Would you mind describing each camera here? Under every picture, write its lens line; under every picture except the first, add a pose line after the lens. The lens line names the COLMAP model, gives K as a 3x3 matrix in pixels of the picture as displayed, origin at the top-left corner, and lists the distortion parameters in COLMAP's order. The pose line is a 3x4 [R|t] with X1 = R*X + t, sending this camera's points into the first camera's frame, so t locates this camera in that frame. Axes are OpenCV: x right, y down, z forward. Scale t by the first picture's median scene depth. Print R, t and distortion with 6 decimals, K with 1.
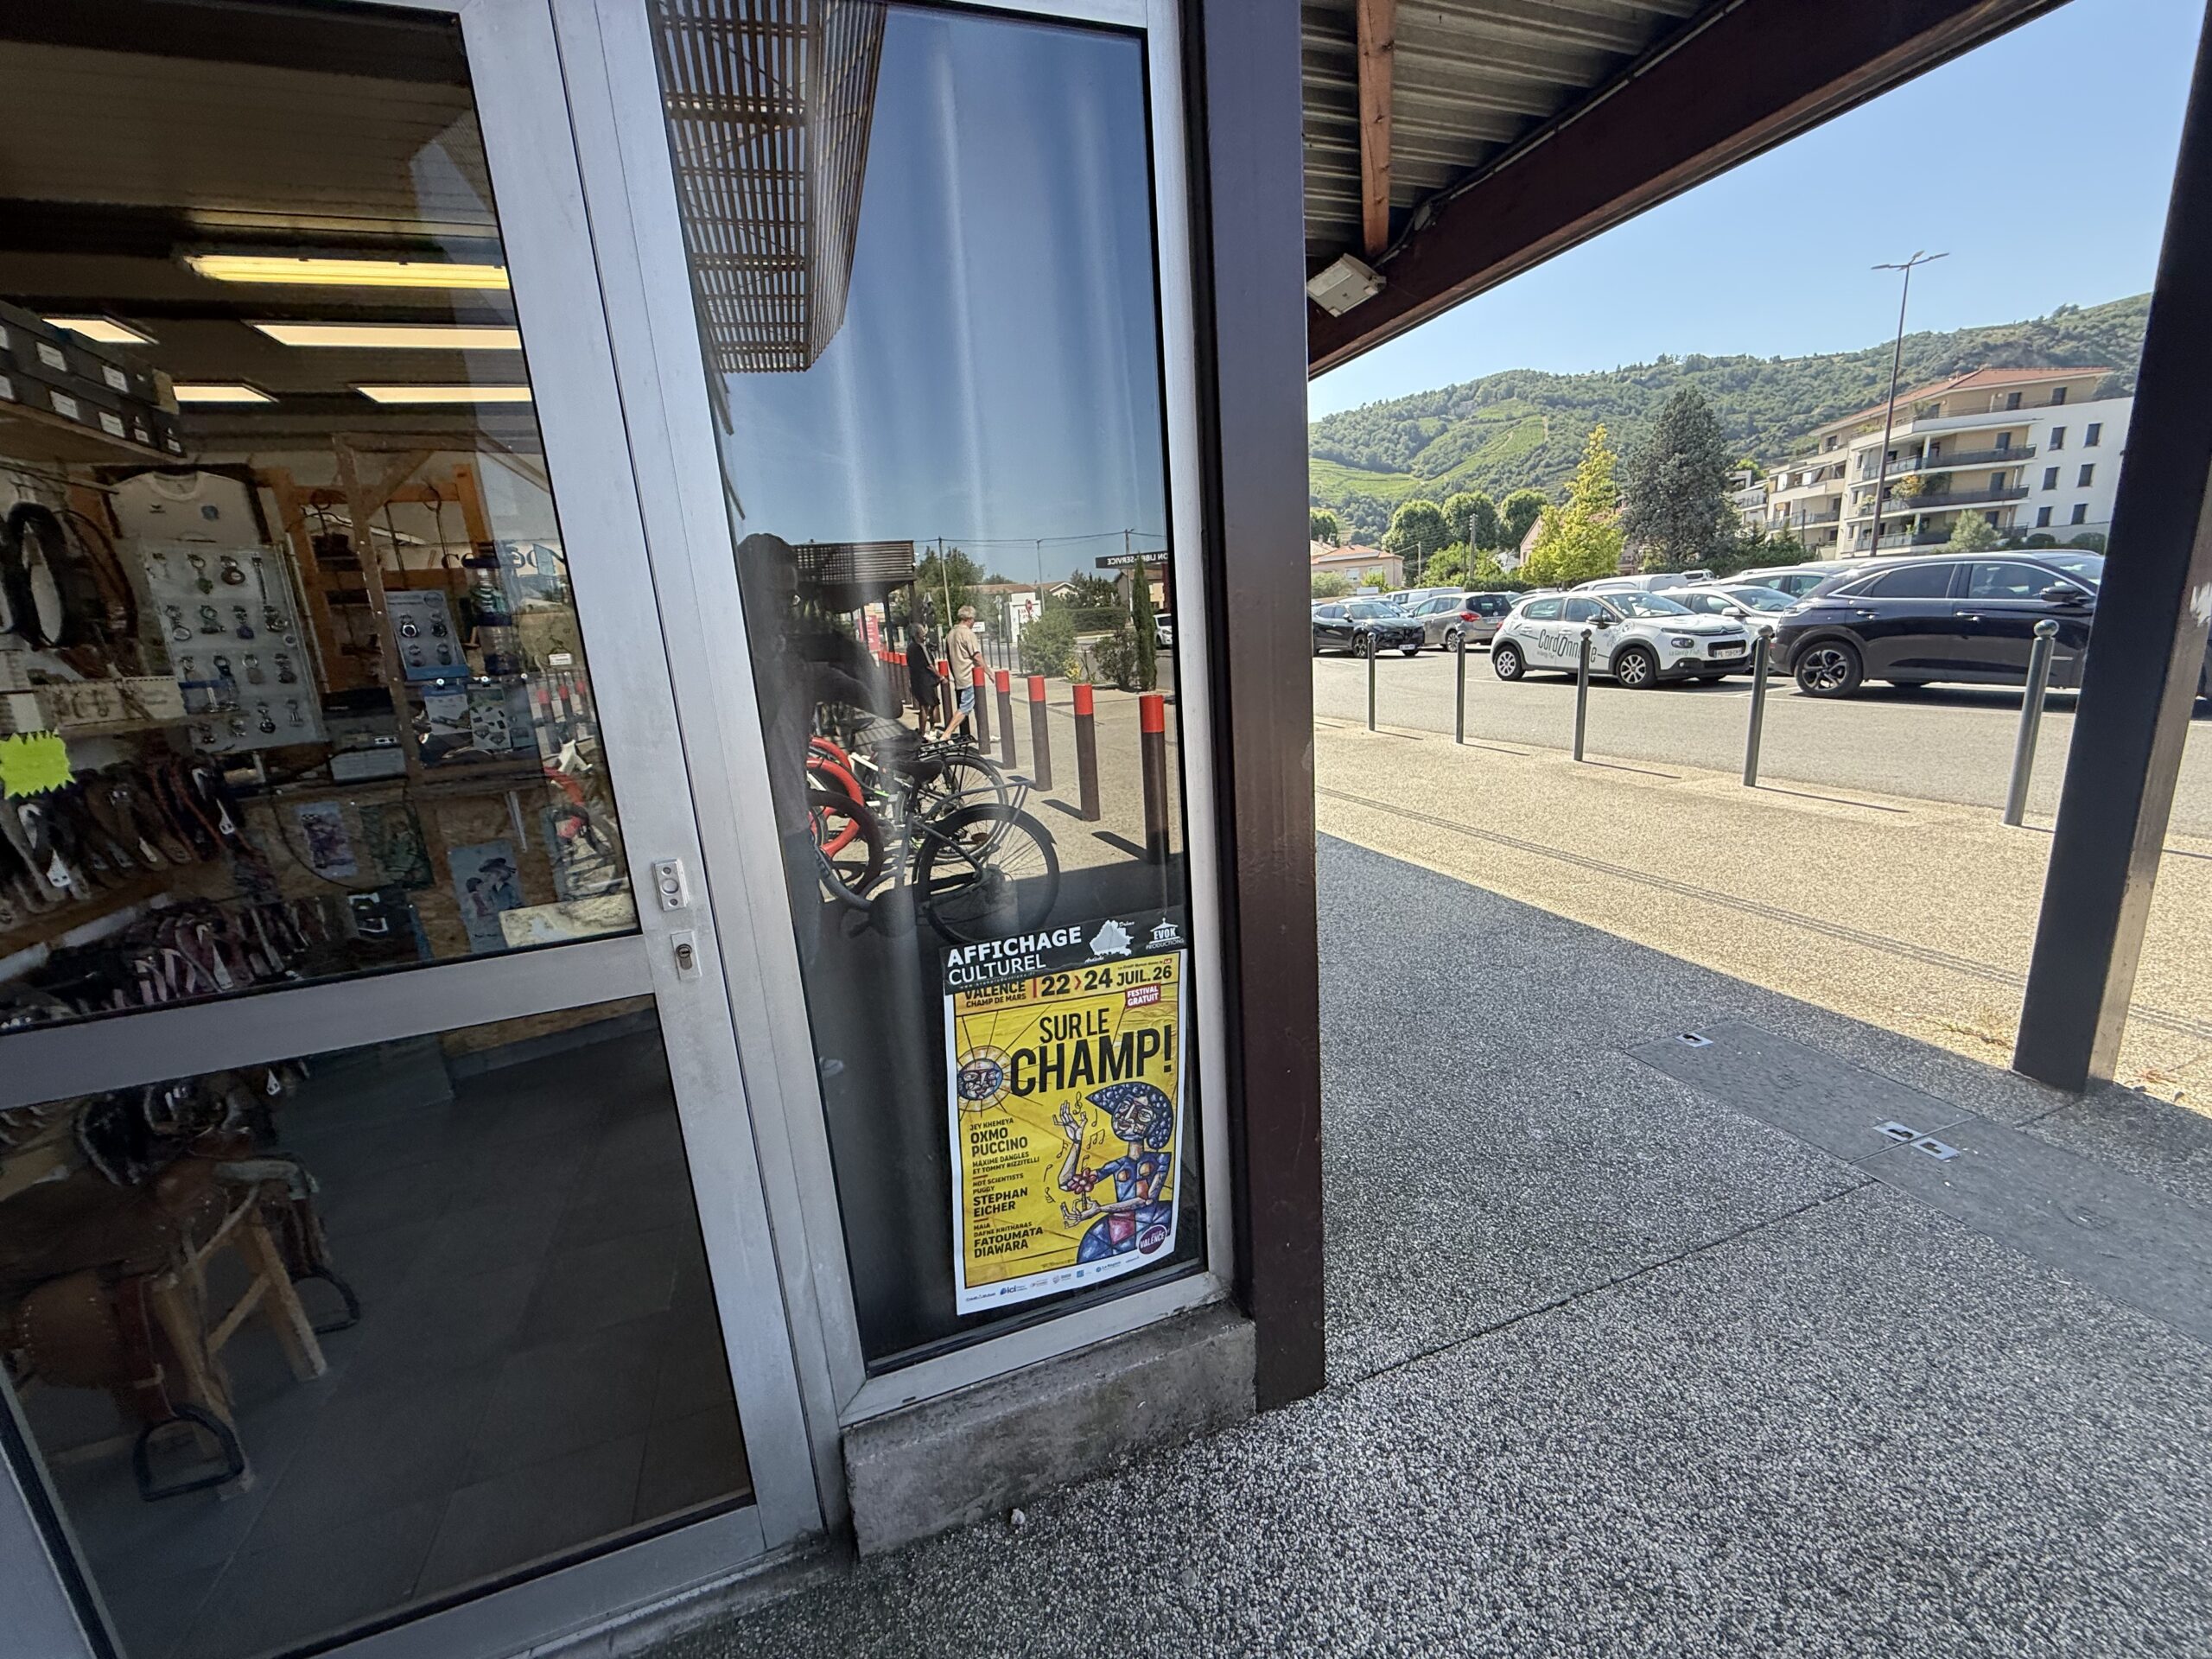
lens RADIAL K [[880.0, 0, 1097.0], [0, 880.0, 825.6], [0, 0, 1]] dist [-0.001486, 0.000849]
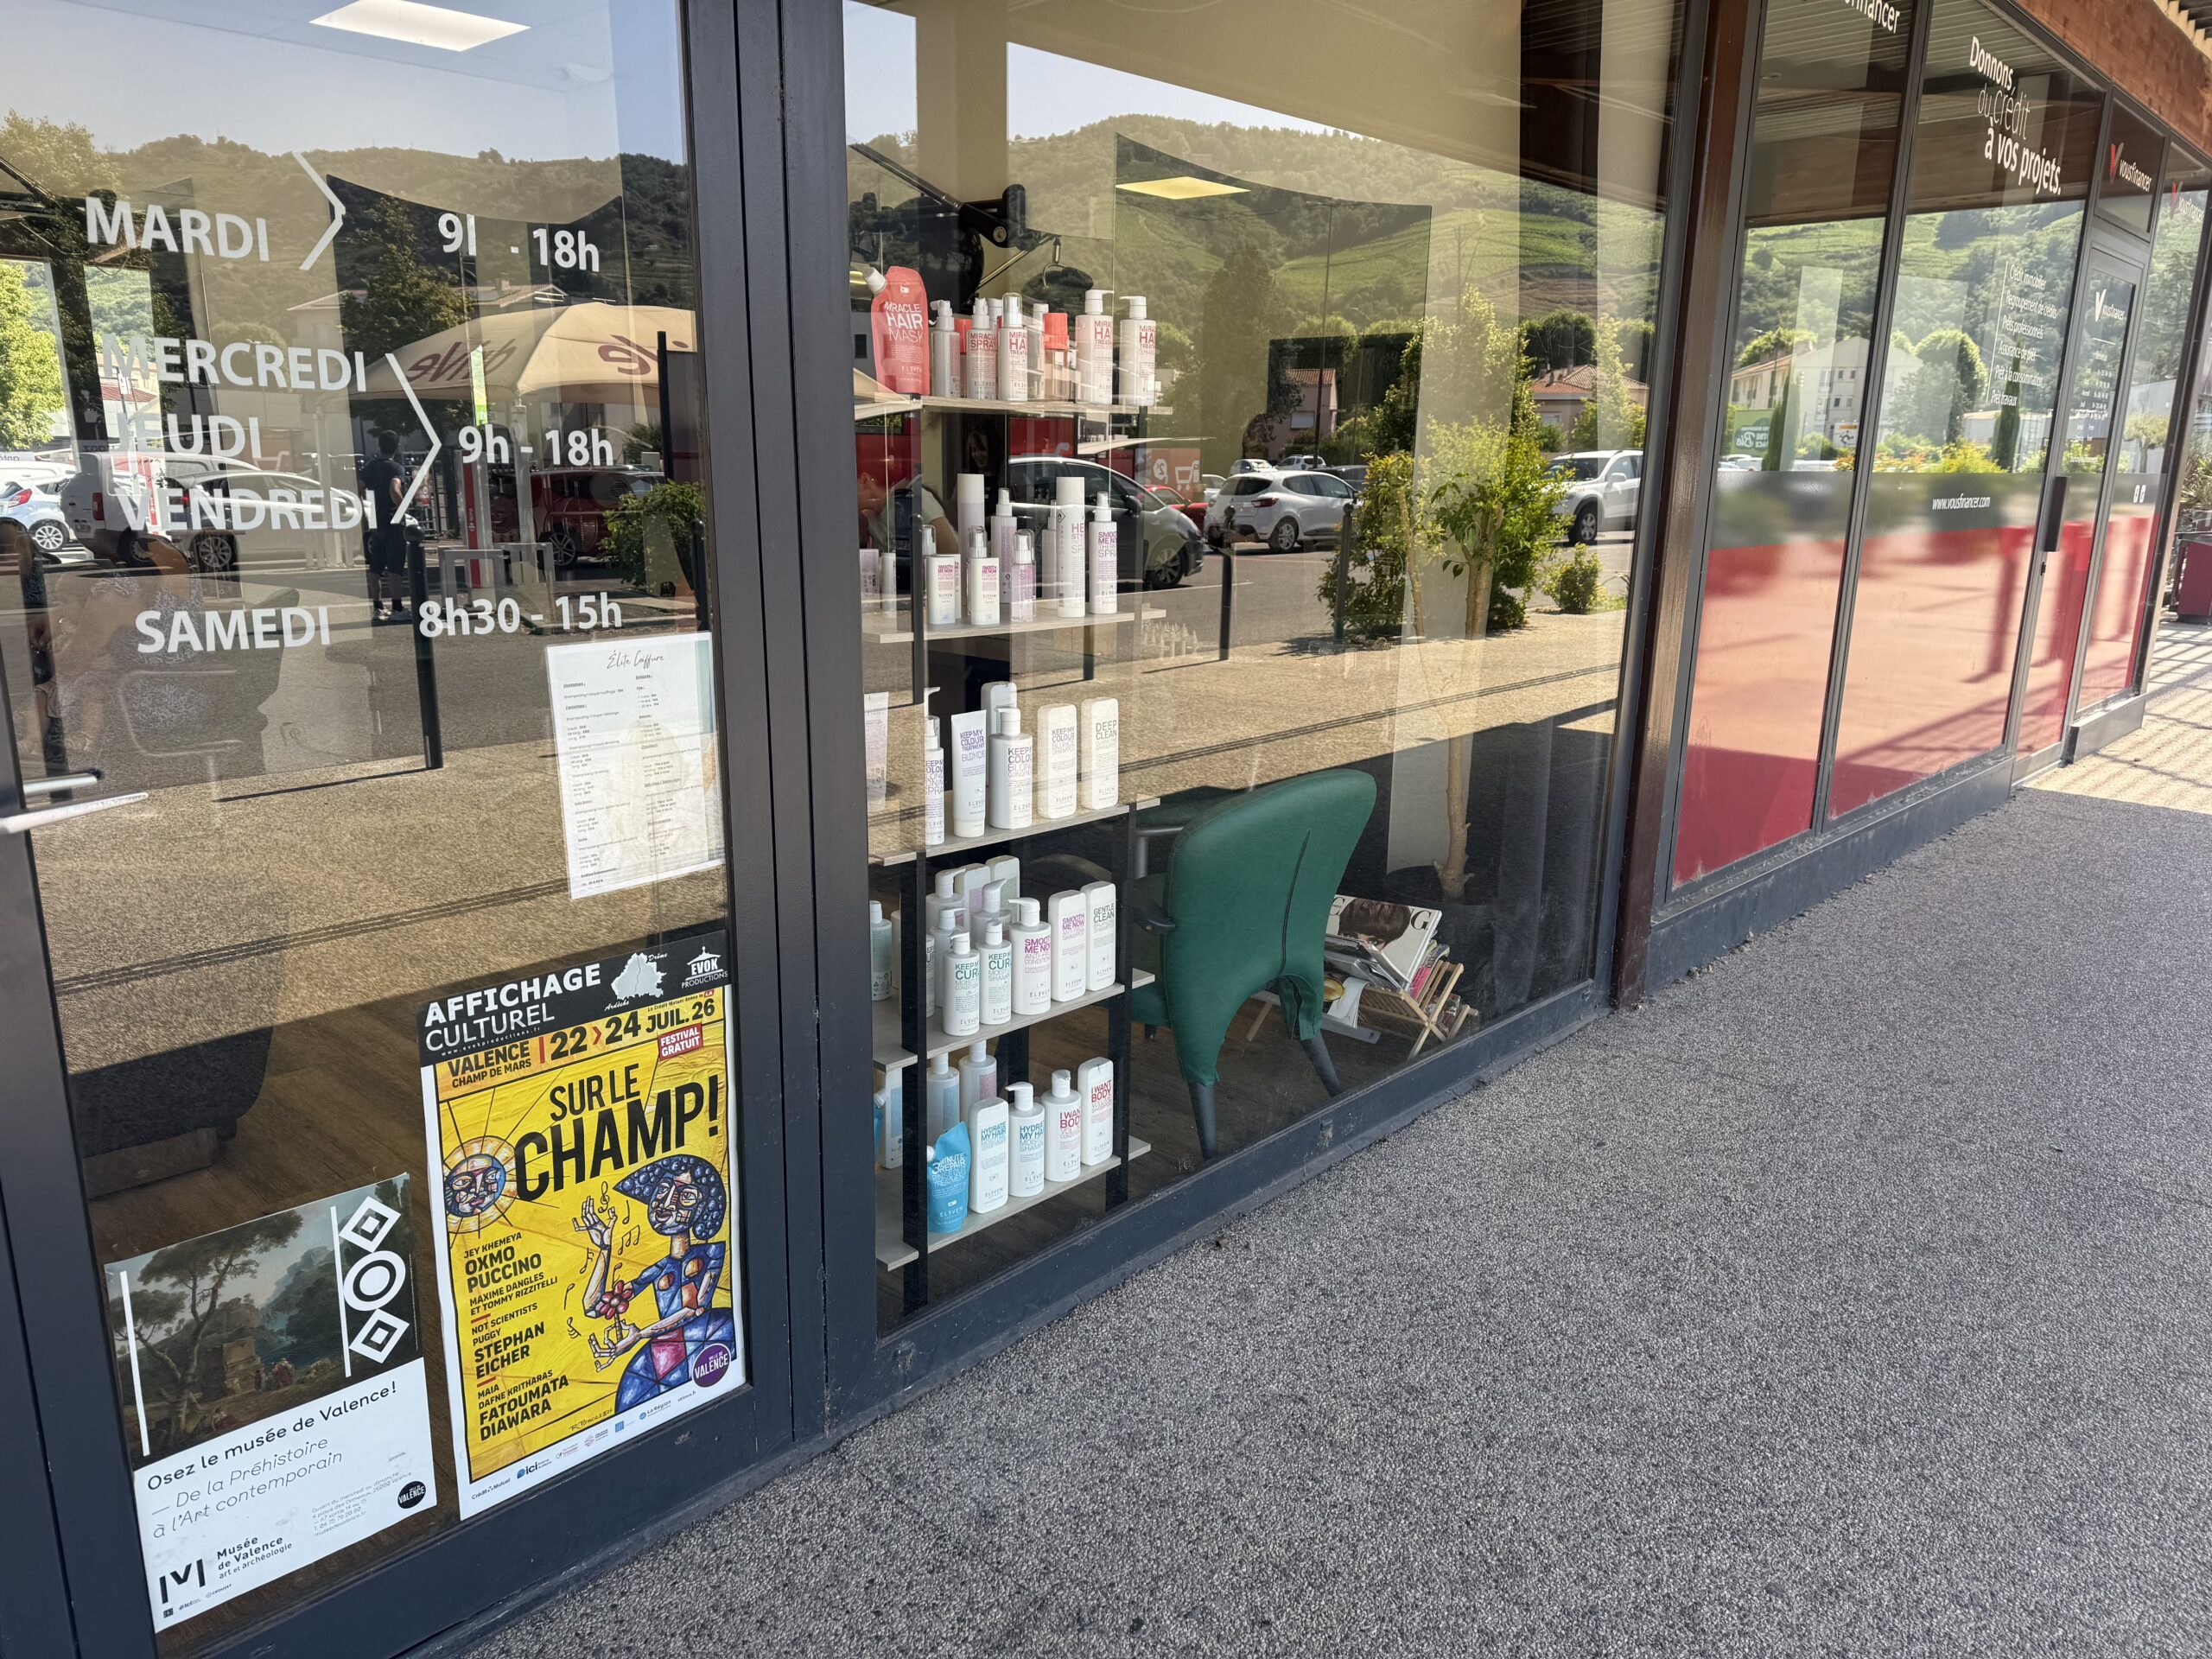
lens RADIAL K [[1559.2, 0, 1105.2], [0, 1559.2, 833.1], [0, 0, 1]] dist [0.060780, -0.076533]
pose [[0.882614, -0.034261, 0.468848, -0.261126], [0.045897, 0.998856, -0.013411, 0.039003], [-0.467853, 0.033356, 0.883177, -0.411726]]
